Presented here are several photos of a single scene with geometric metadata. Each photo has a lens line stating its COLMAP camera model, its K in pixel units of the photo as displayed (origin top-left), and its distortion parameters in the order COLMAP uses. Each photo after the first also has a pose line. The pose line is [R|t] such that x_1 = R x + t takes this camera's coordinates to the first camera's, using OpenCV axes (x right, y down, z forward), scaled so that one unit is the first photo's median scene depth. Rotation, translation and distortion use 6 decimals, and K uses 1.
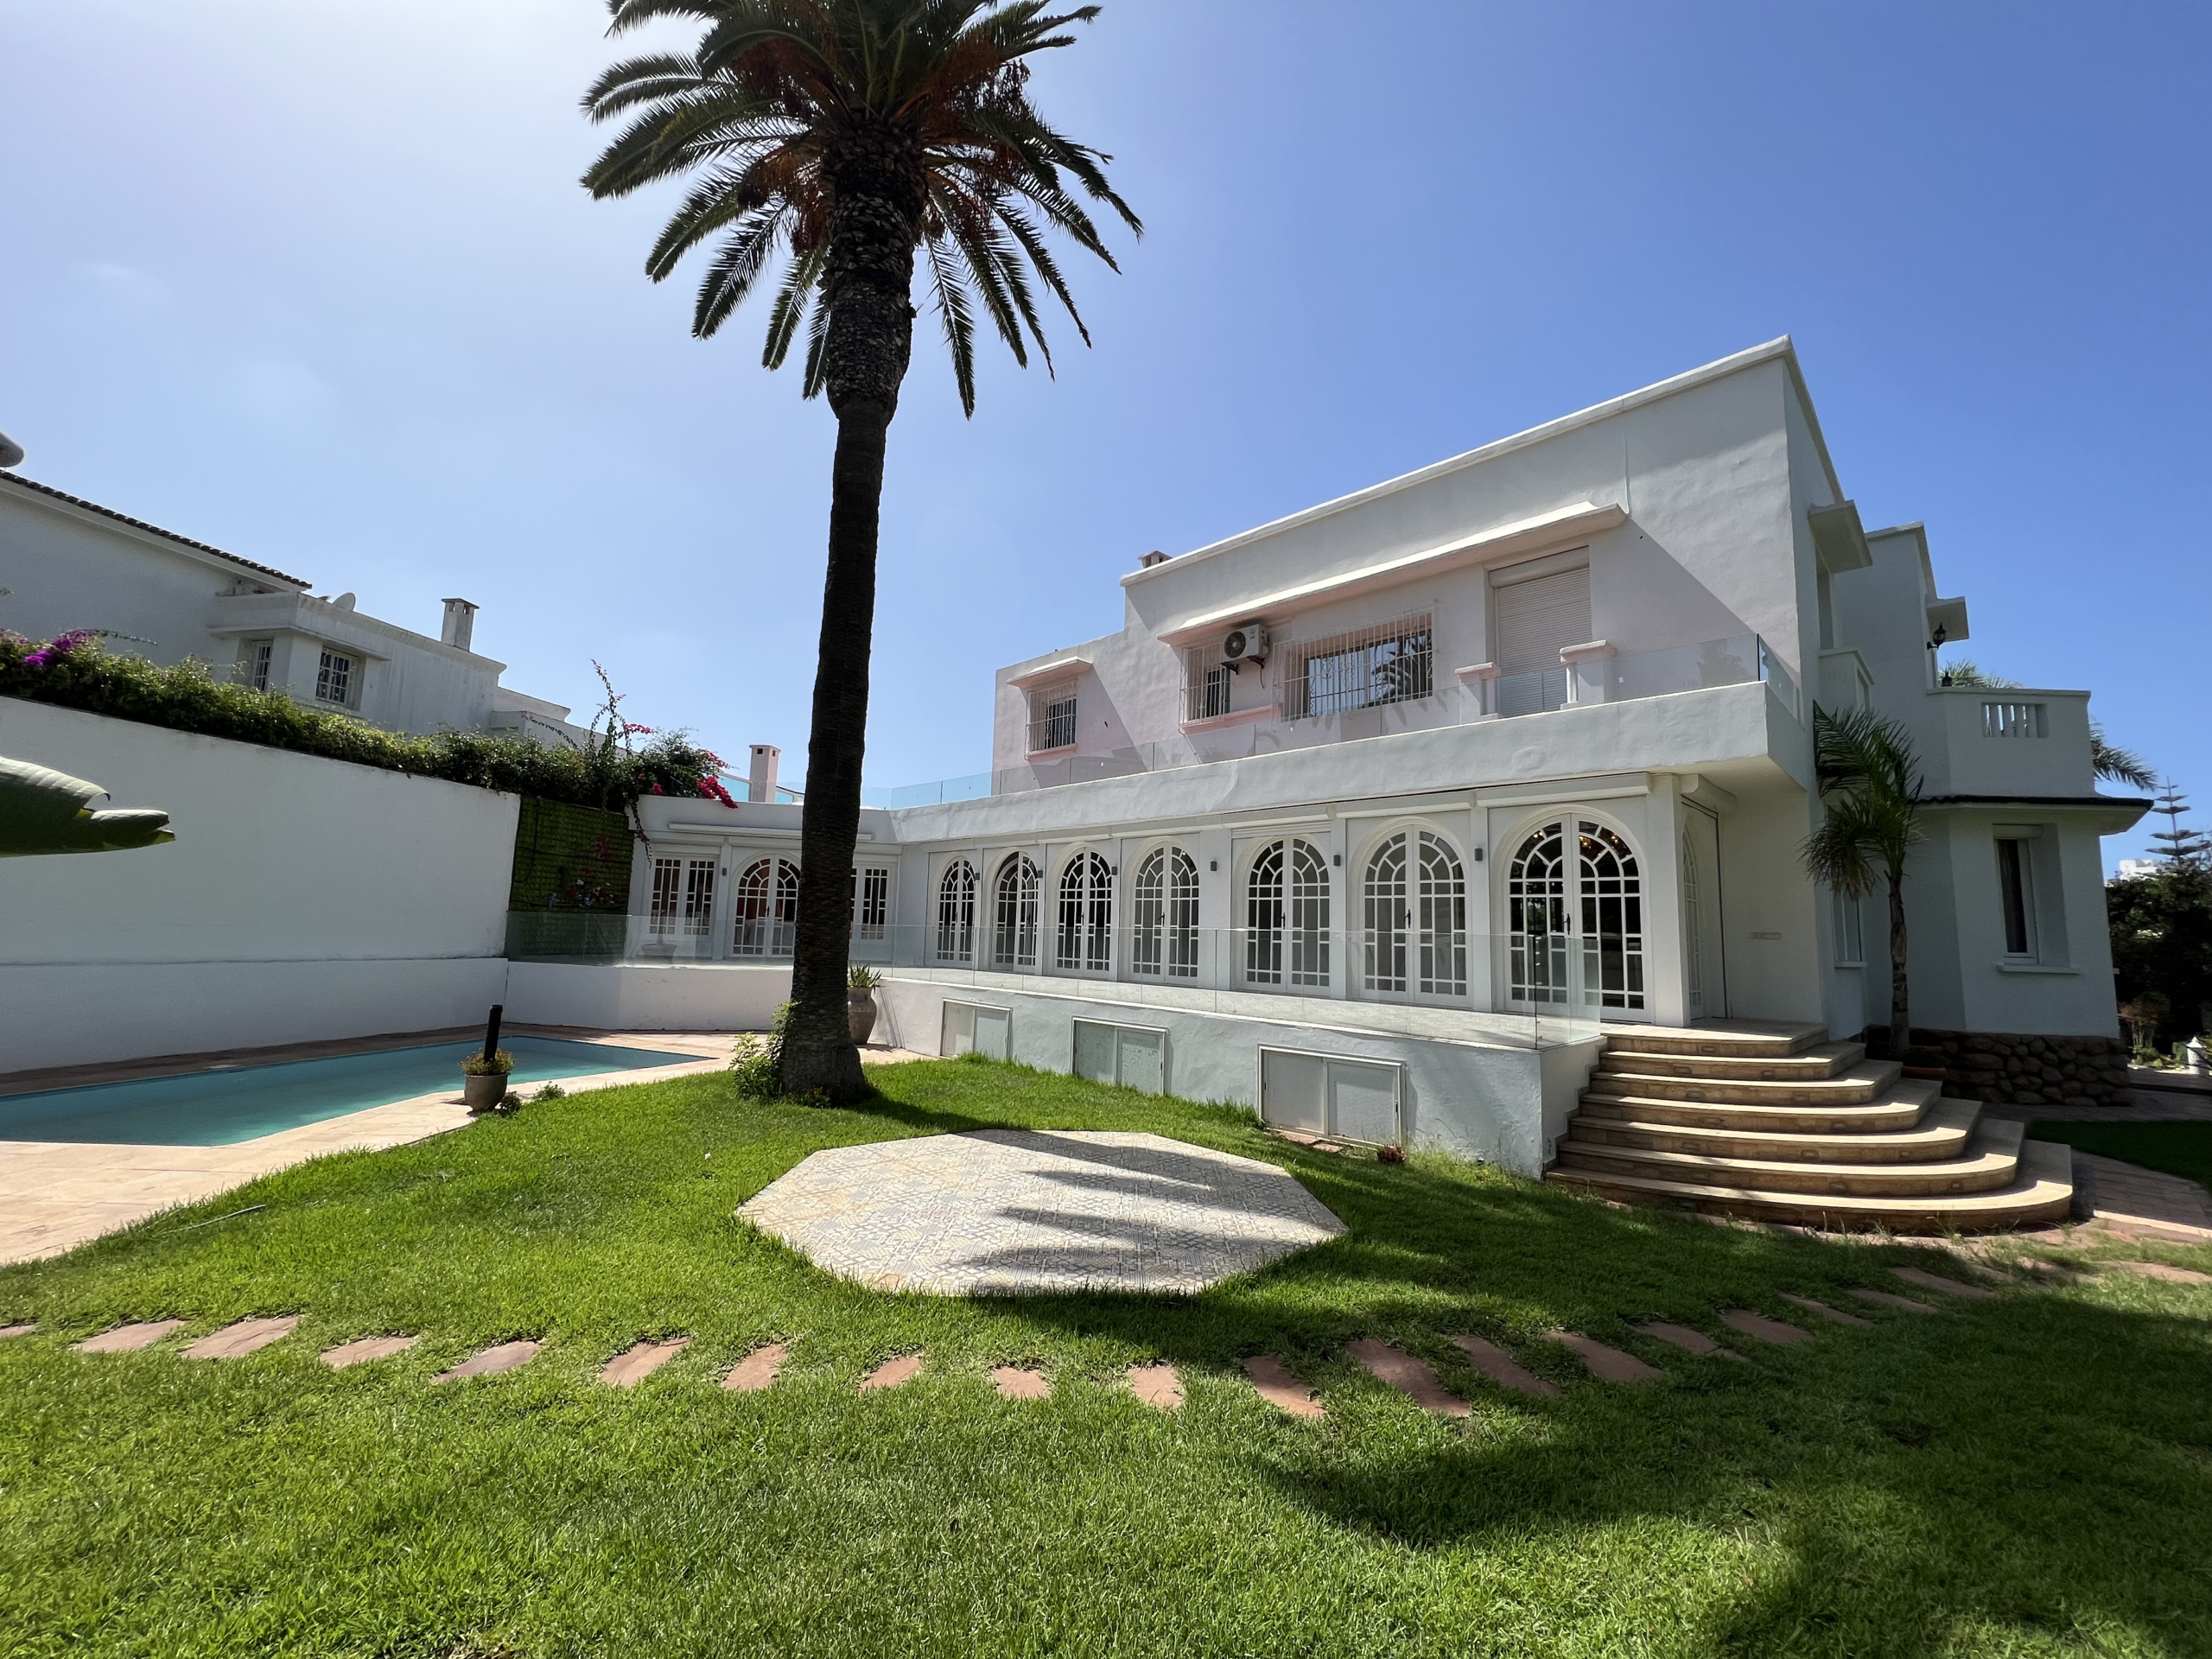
lens RADIAL K [[883.9, 0, 1108.8], [0, 883.9, 827.1], [0, 0, 1]] dist [0.000460, 0.000123]
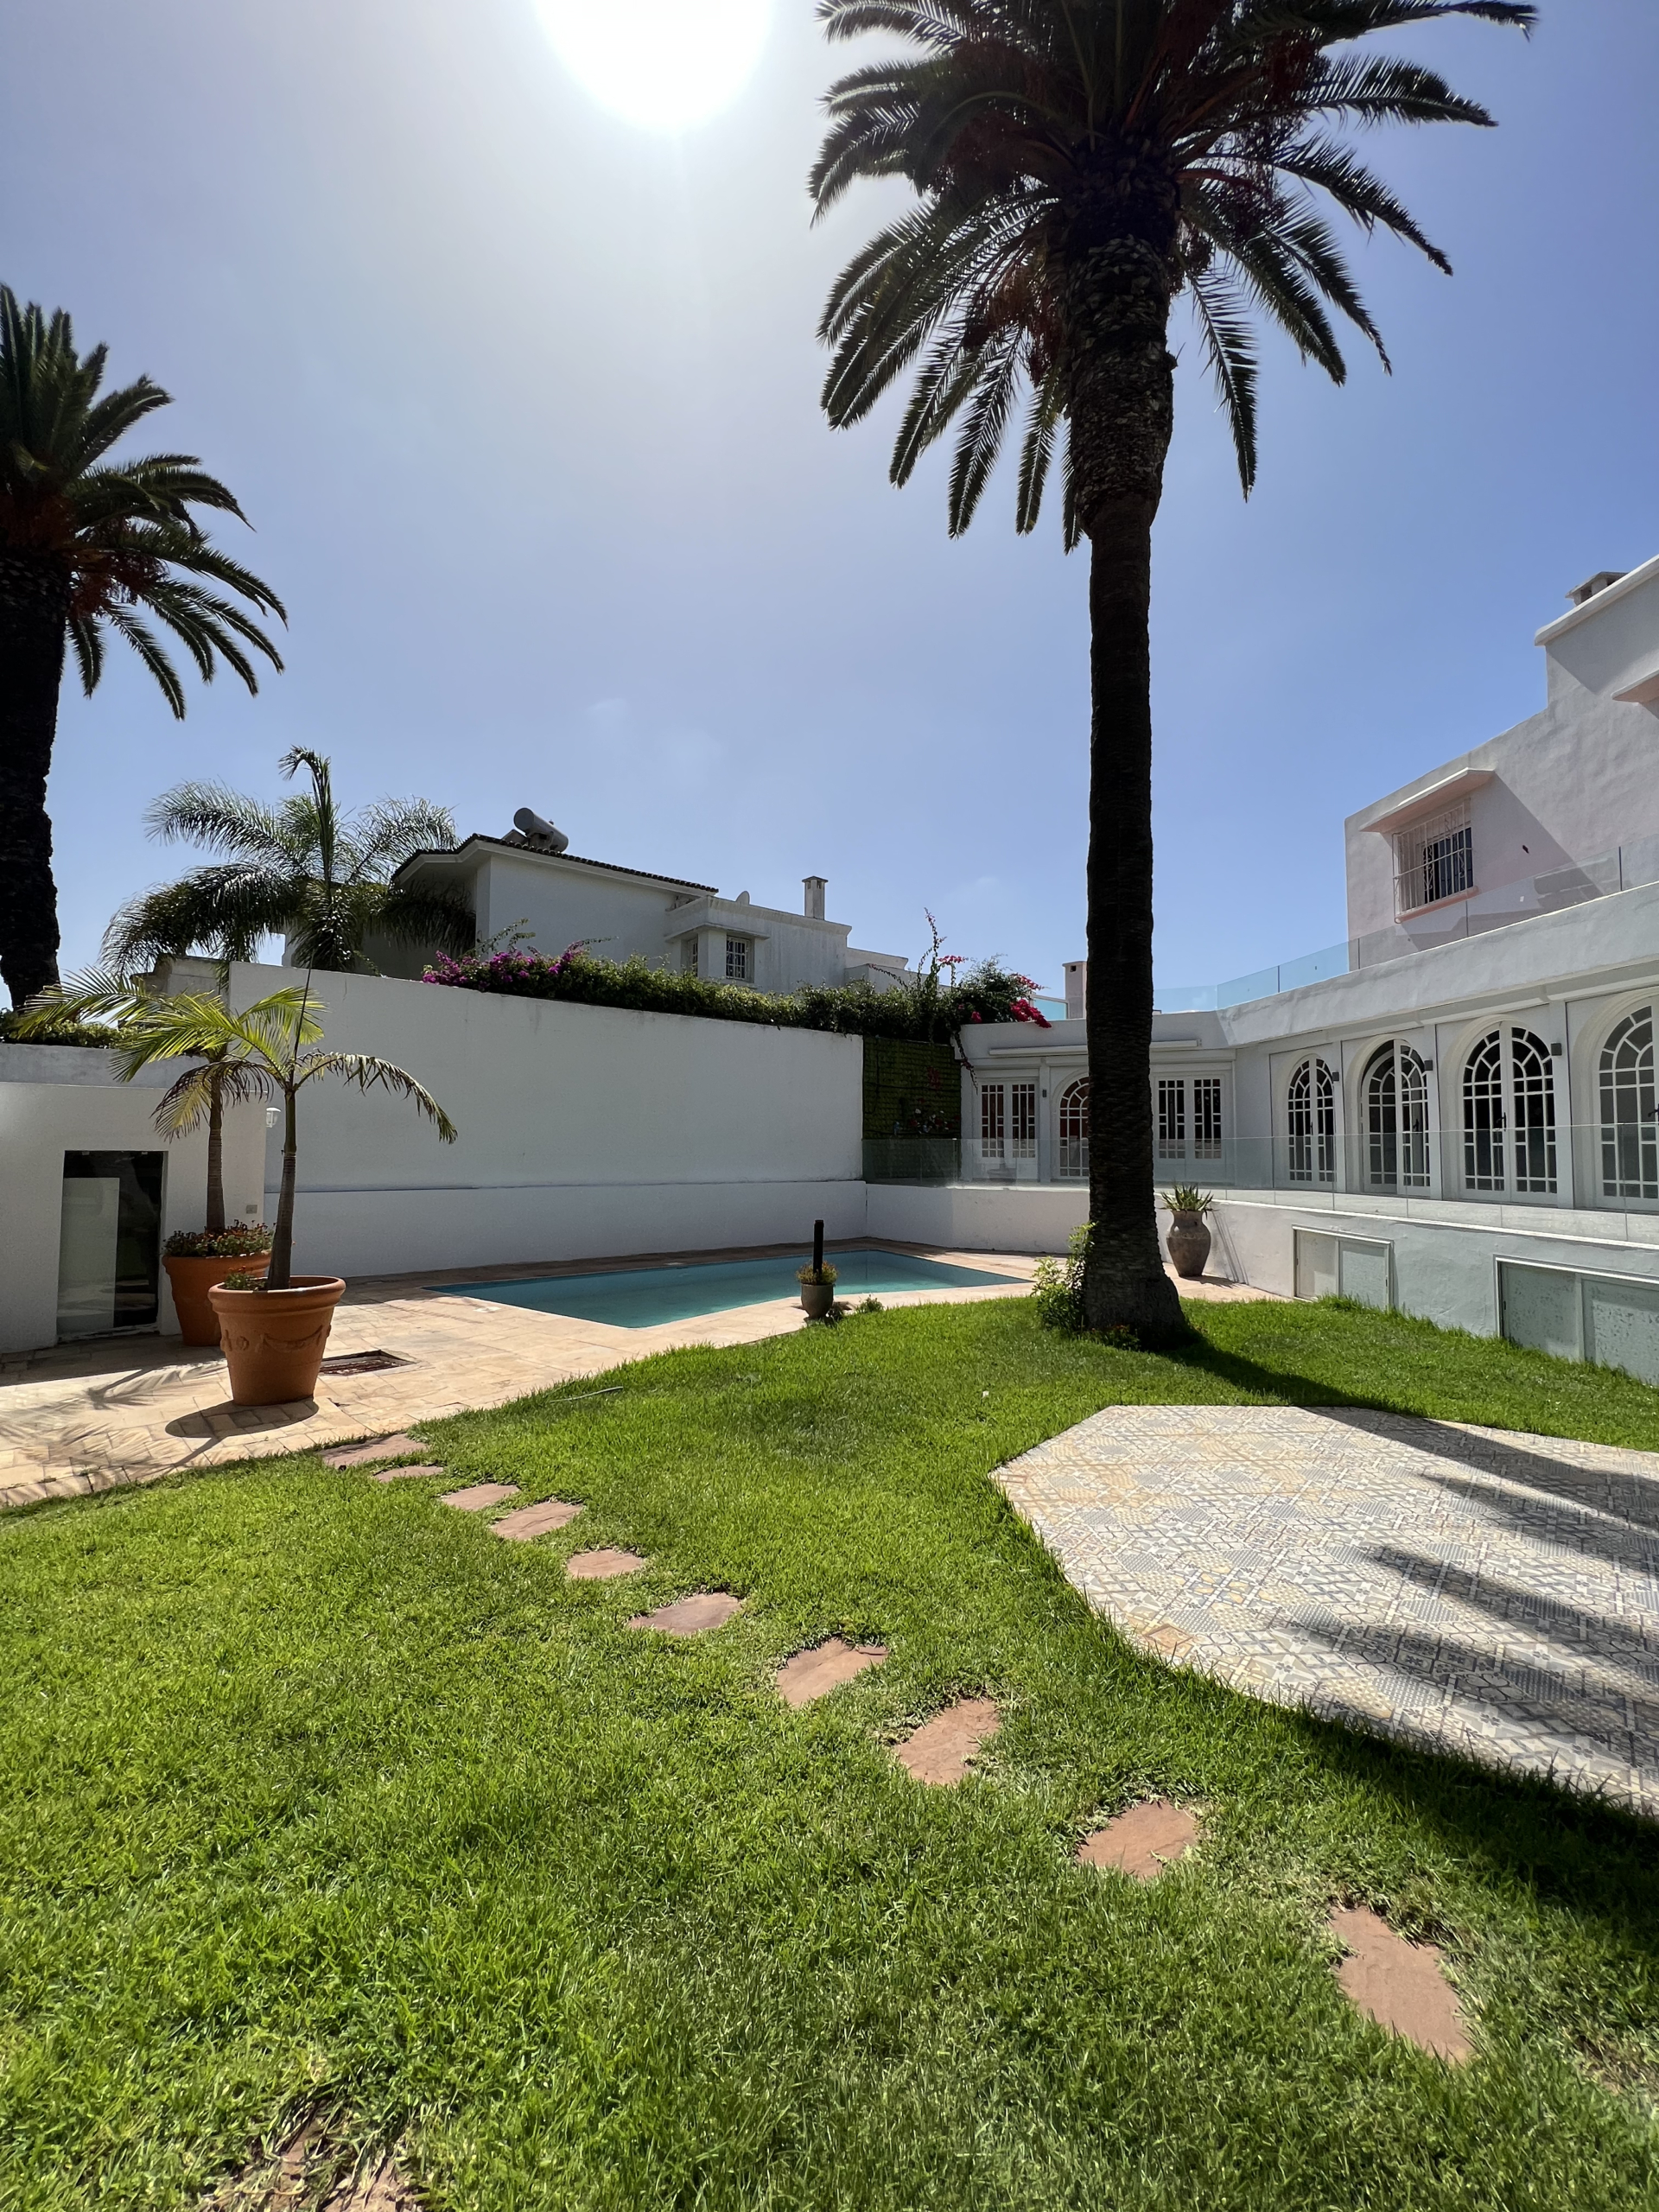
lens RADIAL K [[883.9, 0, 833.7], [0, 883.9, 1106.0], [0, 0, 1]] dist [0.000460, 0.000123]
pose [[0.775951, -0.060708, -0.627865, -0.000727], [0.096933, 0.995011, 0.023588, 0.029846], [0.623301, -0.079164, 0.777964, 0.142176]]
